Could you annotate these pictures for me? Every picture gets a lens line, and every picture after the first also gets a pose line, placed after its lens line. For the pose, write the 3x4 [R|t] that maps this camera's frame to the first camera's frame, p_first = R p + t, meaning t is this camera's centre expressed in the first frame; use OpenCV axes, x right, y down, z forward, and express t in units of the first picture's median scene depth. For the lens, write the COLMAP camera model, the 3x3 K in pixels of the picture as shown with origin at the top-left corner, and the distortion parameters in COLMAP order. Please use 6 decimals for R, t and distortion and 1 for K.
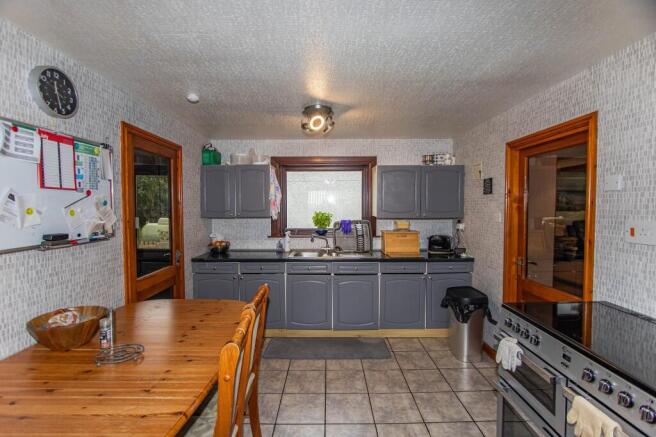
lens RADIAL K [[309.0, 0, 329.0], [0, 309.0, 218.5], [0, 0, 1]] dist [0.000223, -0.000343]
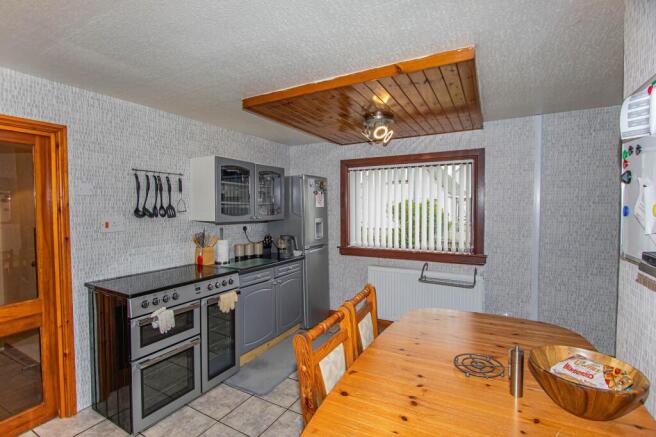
lens RADIAL K [[309.0, 0, 328.2], [0, 309.0, 217.2], [0, 0, 1]] dist [0.000223, -0.000343]
pose [[-0.869703, -0.014649, 0.493358, -0.649615], [0.021908, 0.997429, 0.068236, -0.070708], [-0.493089, 0.070154, -0.867146, 1.758742]]
